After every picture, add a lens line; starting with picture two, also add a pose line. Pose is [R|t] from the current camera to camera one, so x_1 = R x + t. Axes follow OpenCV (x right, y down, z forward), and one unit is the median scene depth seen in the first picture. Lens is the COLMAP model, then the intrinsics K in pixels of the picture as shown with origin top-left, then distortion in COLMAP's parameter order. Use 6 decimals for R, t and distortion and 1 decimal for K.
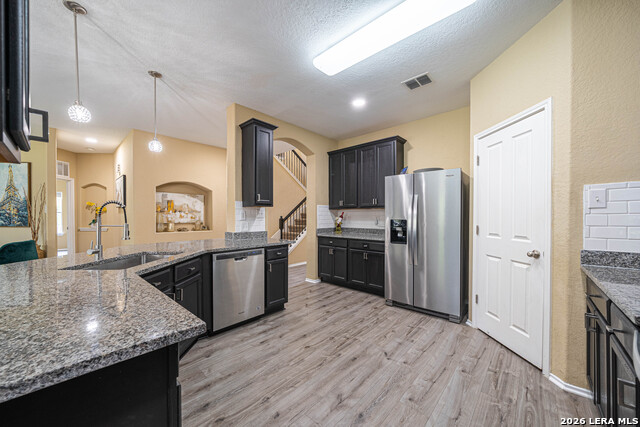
lens RADIAL K [[231.4, 0, 322.9], [0, 231.4, 218.5], [0, 0, 1]] dist [-0.000121, -0.000354]
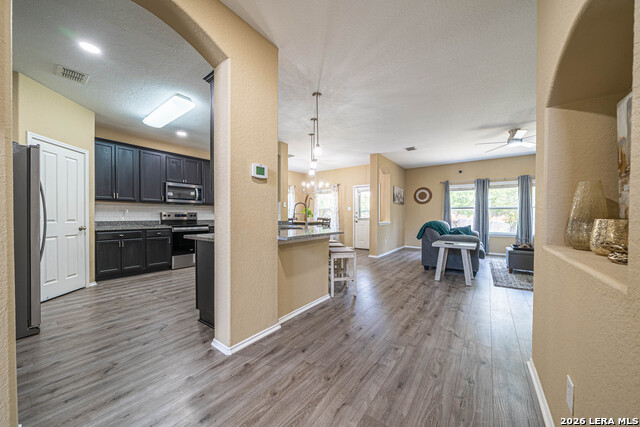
lens RADIAL K [[220.5, 0, 314.8], [0, 220.5, 216.9], [0, 0, 1]] dist [-0.006183, -0.000443]
pose [[-0.995871, -0.000680, -0.090772, -0.594830], [-0.001233, 0.999981, 0.006031, 0.036651], [0.090766, 0.006118, -0.995853, 2.157586]]
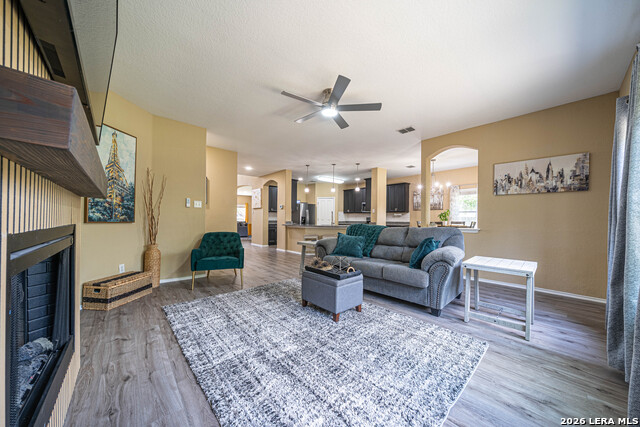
lens RADIAL K [[220.5, 0, 320.7], [0, 220.5, 219.6], [0, 0, 1]] dist [-0.006183, -0.000443]
pose [[0.086620, -0.001247, 0.996241, -3.409469], [-0.001256, 0.999998, 0.001361, 0.045590], [-0.996241, -0.001369, 0.086618, 0.579377]]
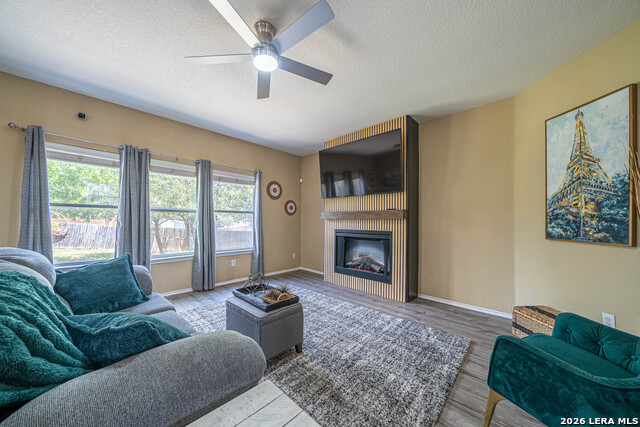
lens RADIAL K [[220.5, 0, 316.4], [0, 220.5, 219.7], [0, 0, 1]] dist [-0.006183, -0.000443]
pose [[-0.020333, -0.005530, -0.999778, -1.561697], [-0.015250, 0.999870, -0.005221, 0.002336], [0.999677, 0.015140, -0.020415, 0.819936]]
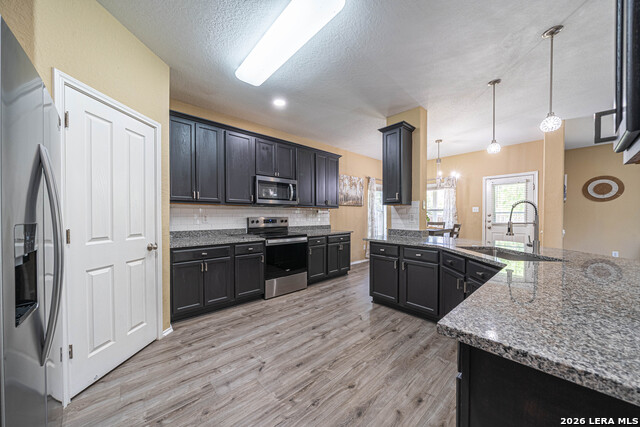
lens RADIAL K [[220.5, 0, 320.5], [0, 220.5, 217.7], [0, 0, 1]] dist [-0.006183, -0.000443]
pose [[-0.994087, 0.000000, 0.108585, -0.038467], [0.001107, 0.999948, 0.010138, -0.002674], [-0.108579, 0.010198, -0.994035, 1.469832]]
